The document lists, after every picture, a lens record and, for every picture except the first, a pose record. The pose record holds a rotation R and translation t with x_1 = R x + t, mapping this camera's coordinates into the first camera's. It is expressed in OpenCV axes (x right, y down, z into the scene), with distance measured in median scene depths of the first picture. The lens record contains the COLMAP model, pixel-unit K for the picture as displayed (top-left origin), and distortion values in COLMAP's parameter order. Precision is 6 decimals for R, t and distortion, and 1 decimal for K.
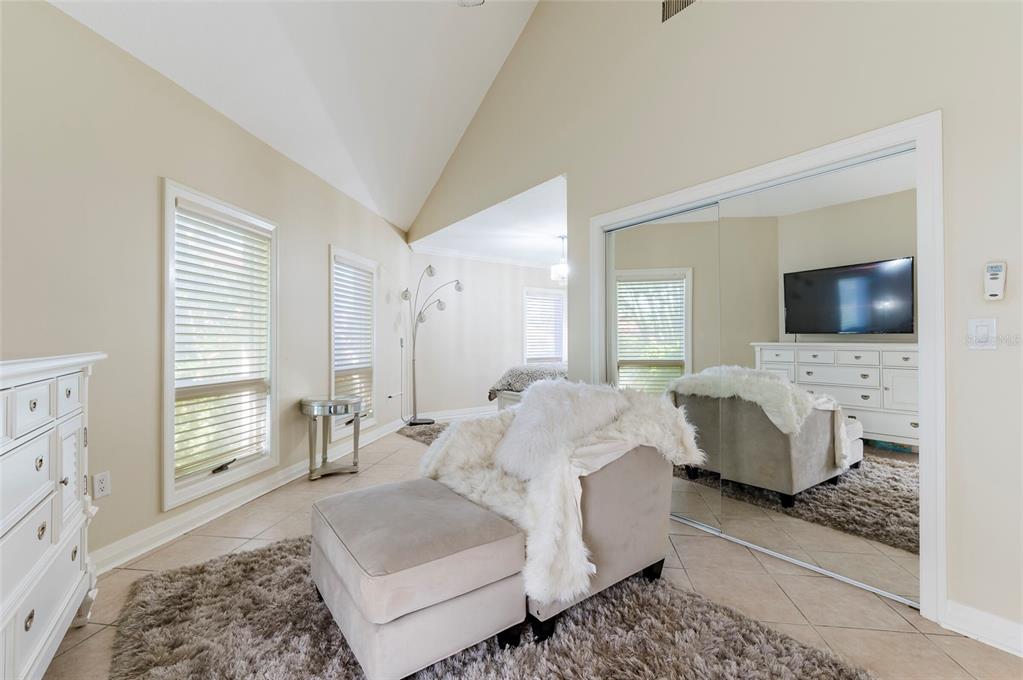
lens RADIAL K [[447.2, 0, 509.4], [0, 447.2, 340.3], [0, 0, 1]] dist [0.001790, -0.000345]
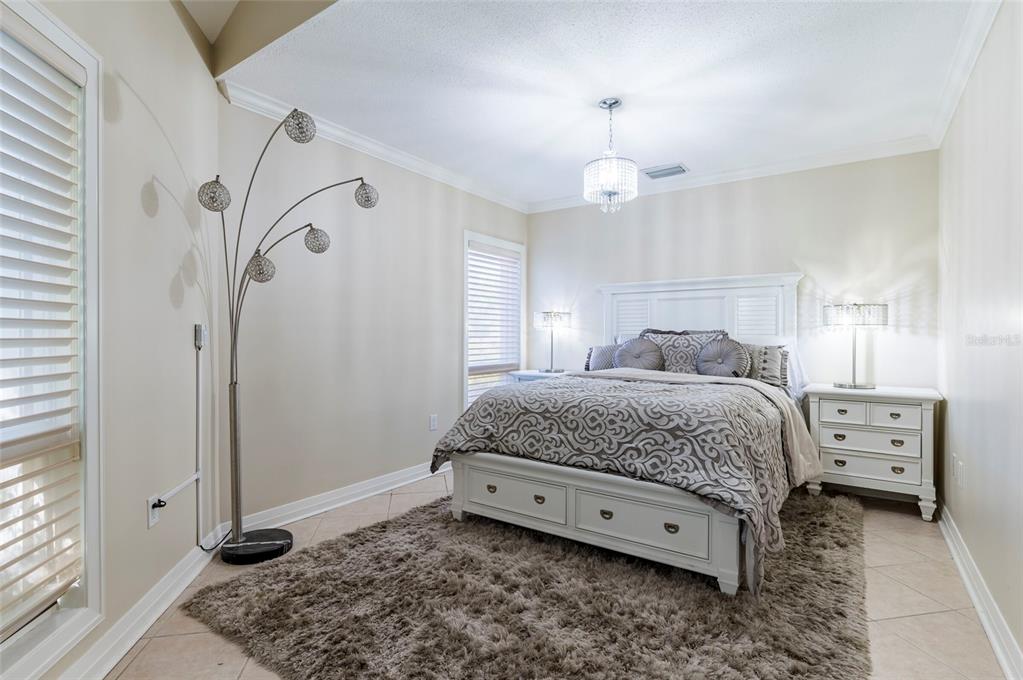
lens RADIAL K [[492.9, 0, 515.3], [0, 492.9, 337.9], [0, 0, 1]] dist [-0.014189, -0.000150]
pose [[0.936259, 0.004691, 0.351279, -0.141261], [-0.009266, 0.999893, 0.011343, -0.000797], [-0.351189, -0.013875, 0.936202, 0.548495]]
